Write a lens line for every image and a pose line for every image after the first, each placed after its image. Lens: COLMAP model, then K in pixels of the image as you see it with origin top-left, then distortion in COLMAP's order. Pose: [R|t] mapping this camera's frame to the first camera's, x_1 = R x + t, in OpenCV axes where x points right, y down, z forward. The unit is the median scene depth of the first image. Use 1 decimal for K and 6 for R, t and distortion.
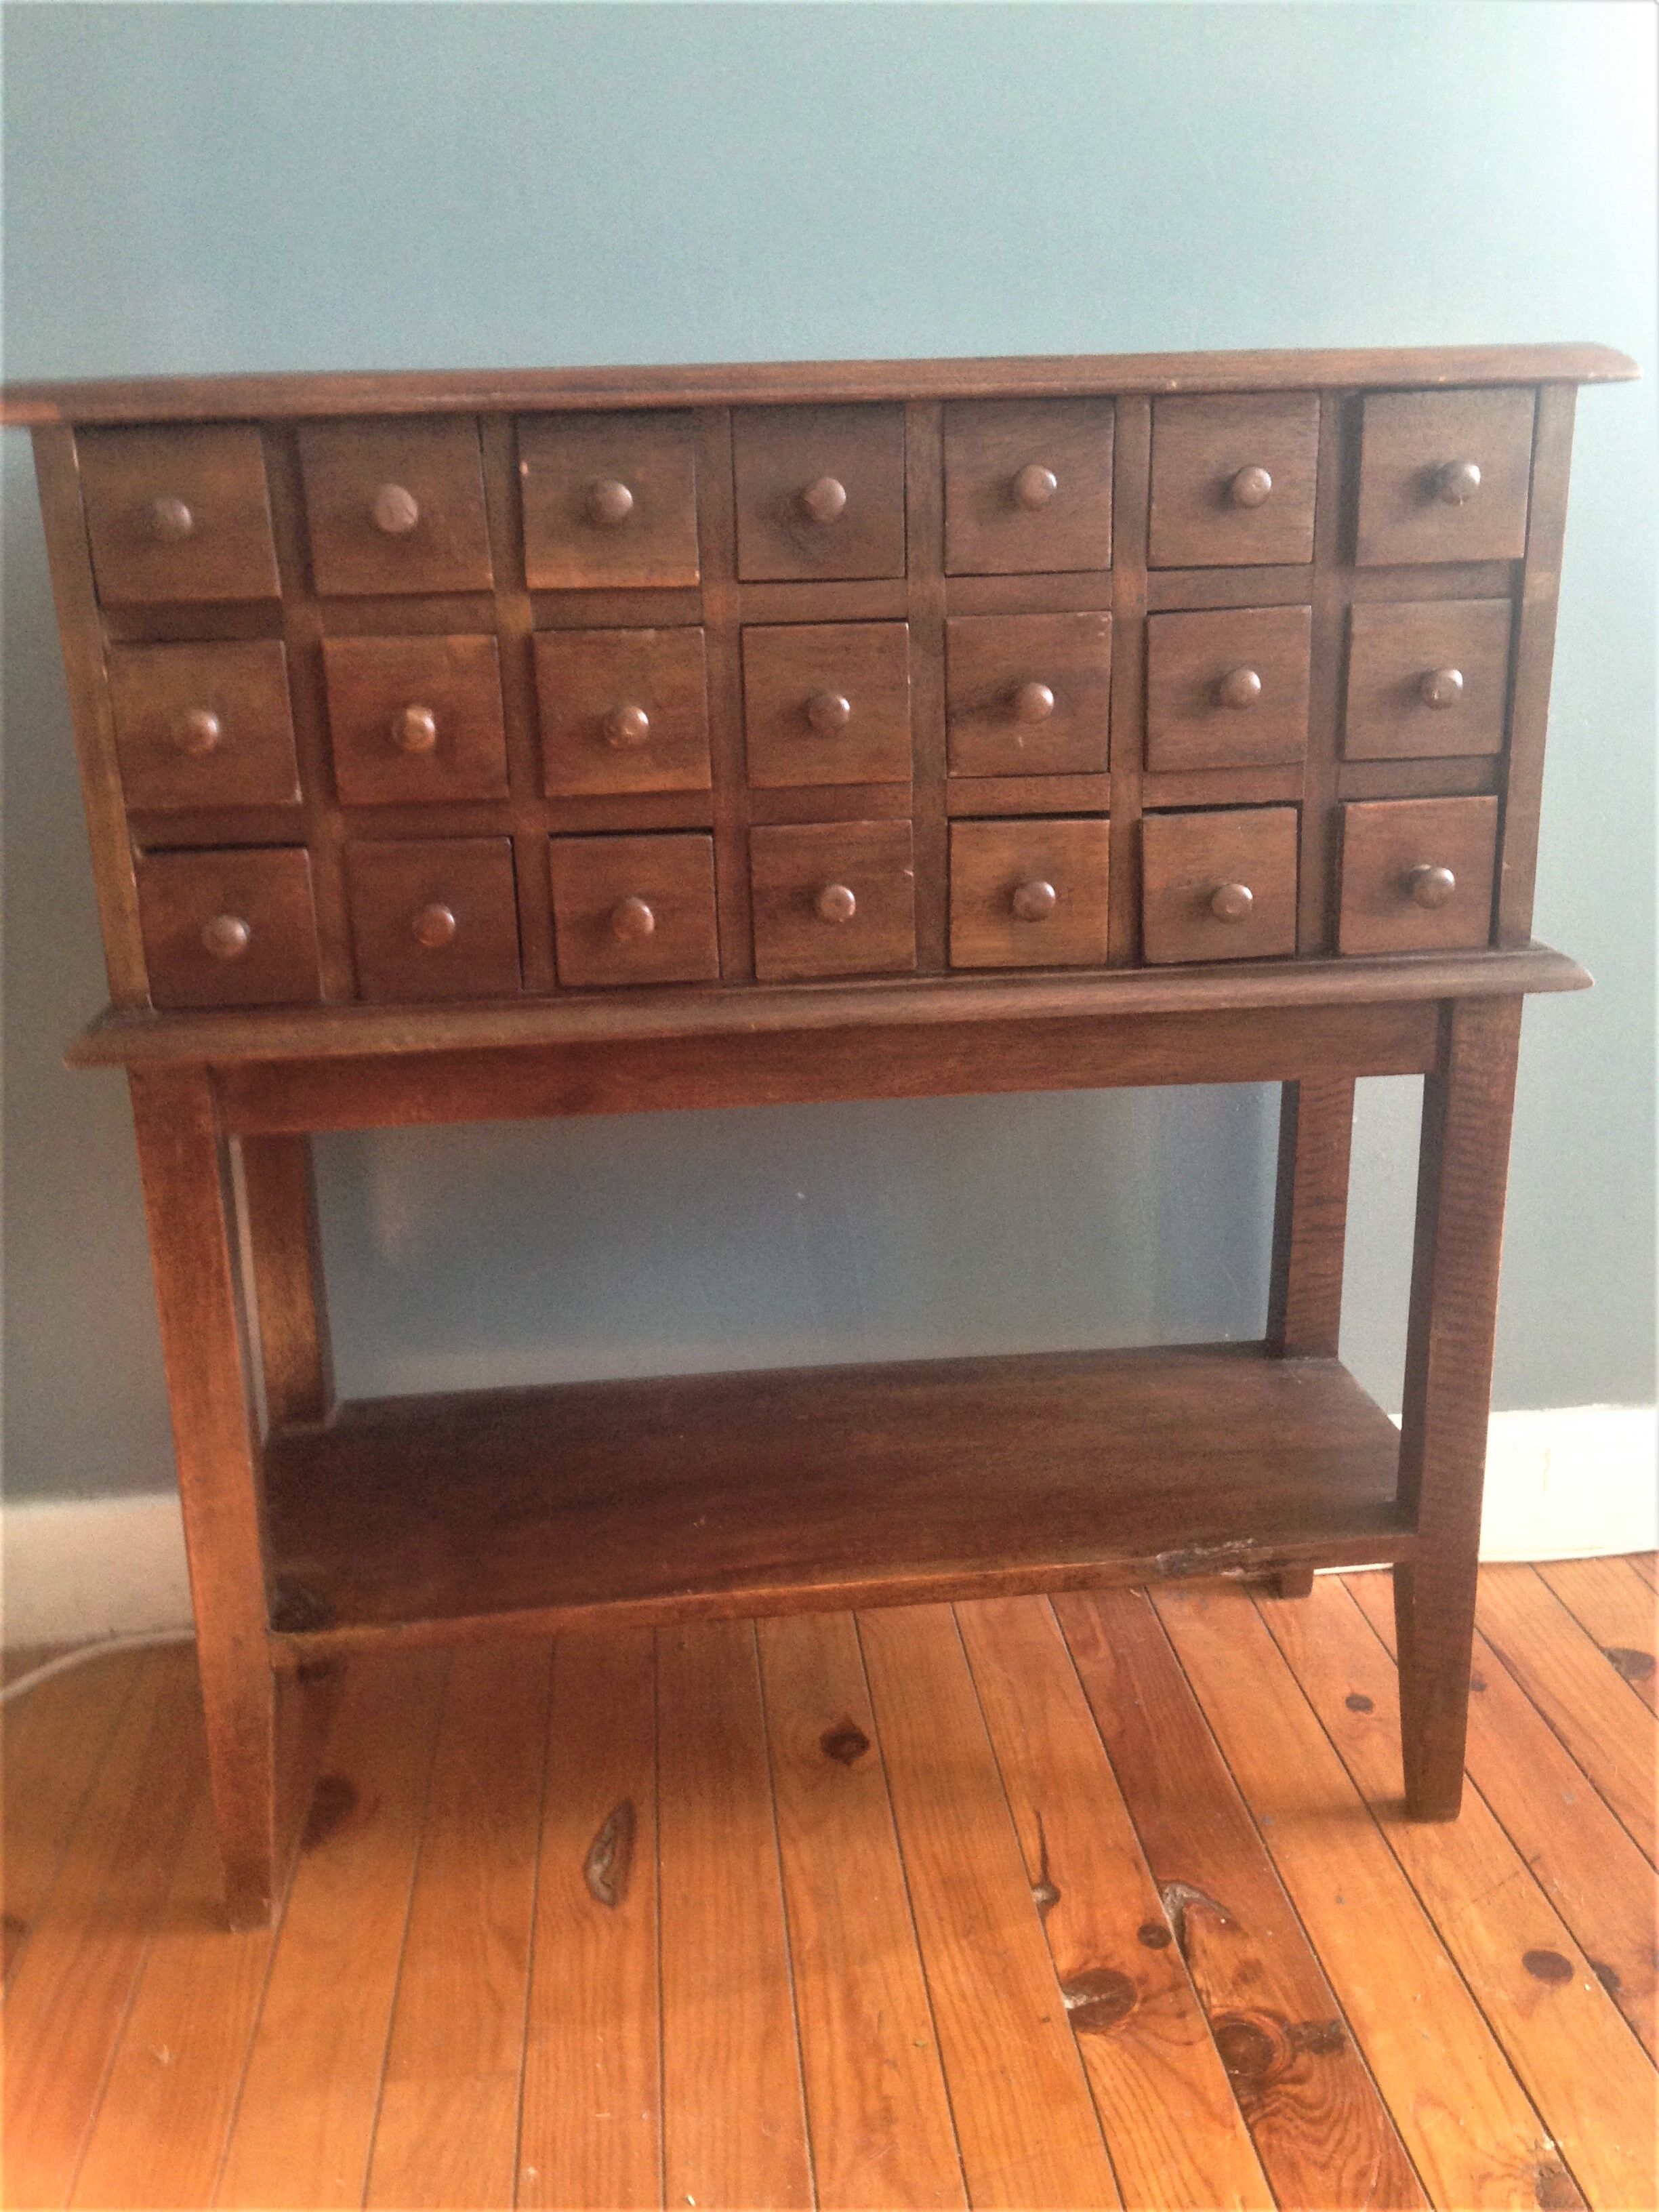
lens RADIAL K [[2001.3, 0, 824.4], [0, 2001.3, 1142.7], [0, 0, 1]] dist [0.172278, -0.189903]
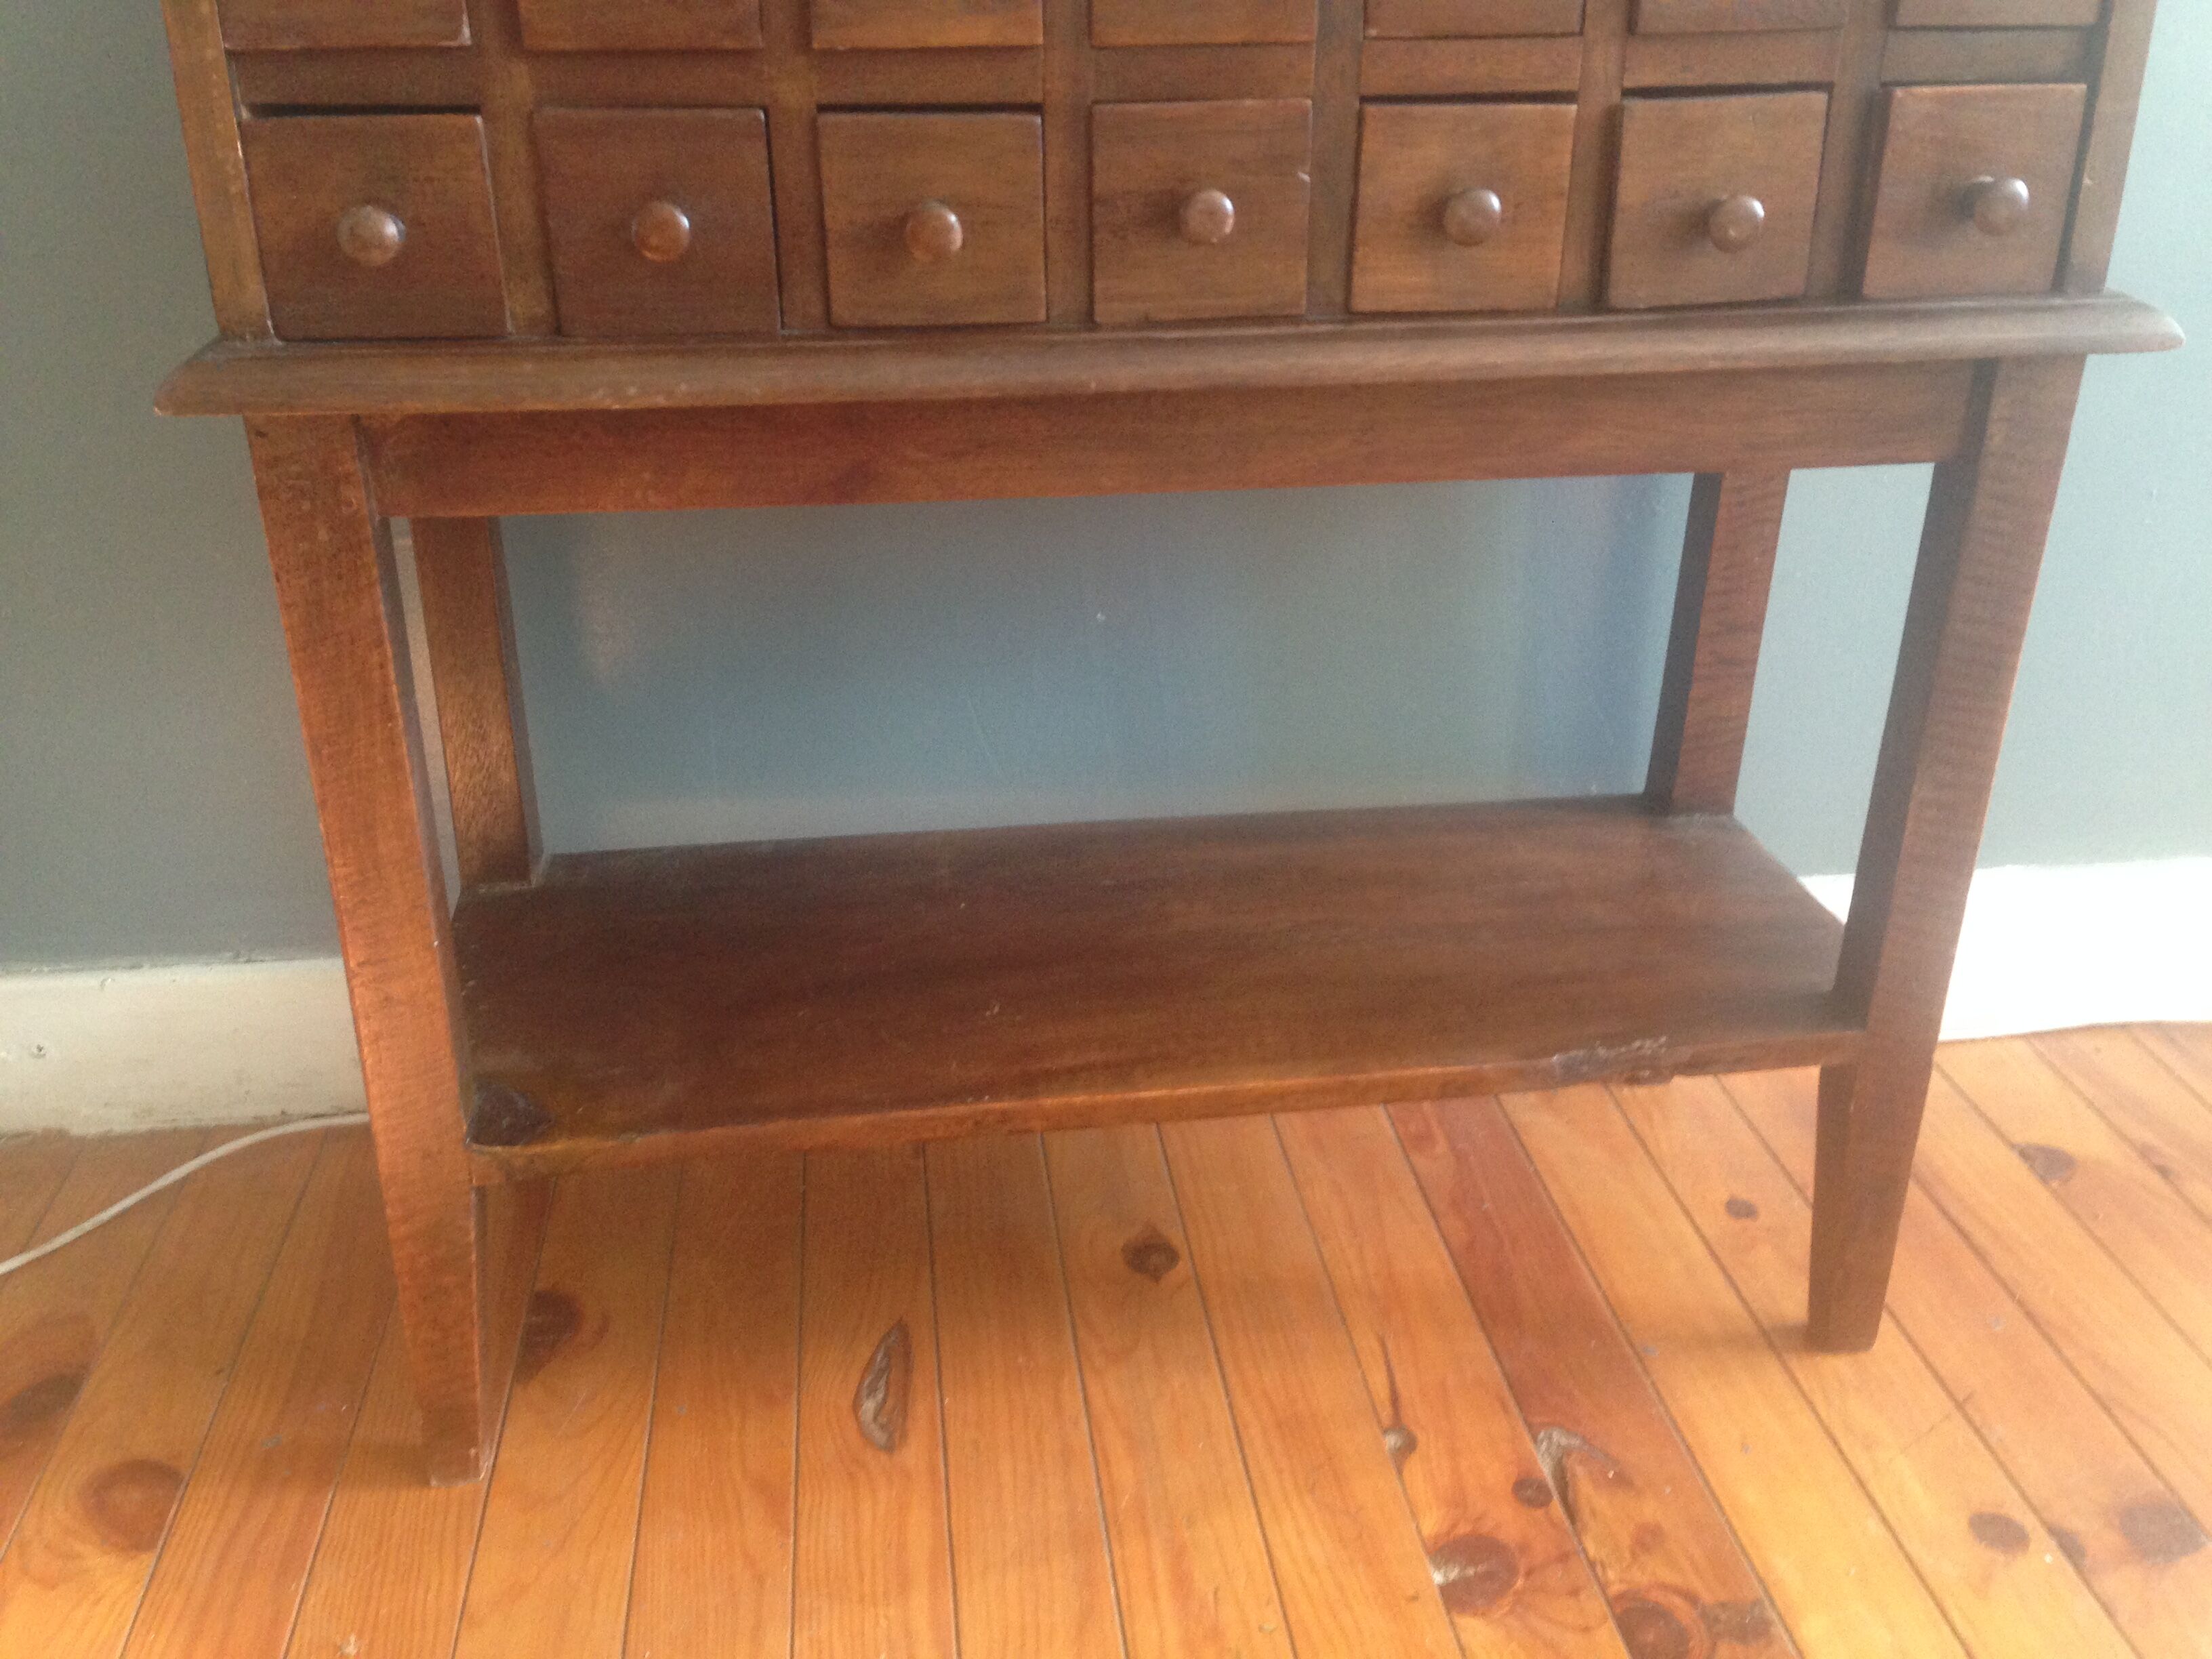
lens RADIAL K [[2001.3, 0, 1106.0], [0, 2001.3, 829.5], [0, 0, 1]] dist [0.172278, -0.189903]
pose [[0.999182, 0.010341, 0.039083, -0.052350], [-0.015302, 0.991546, 0.128851, 0.008270], [-0.037420, -0.129344, 0.990894, 0.206649]]
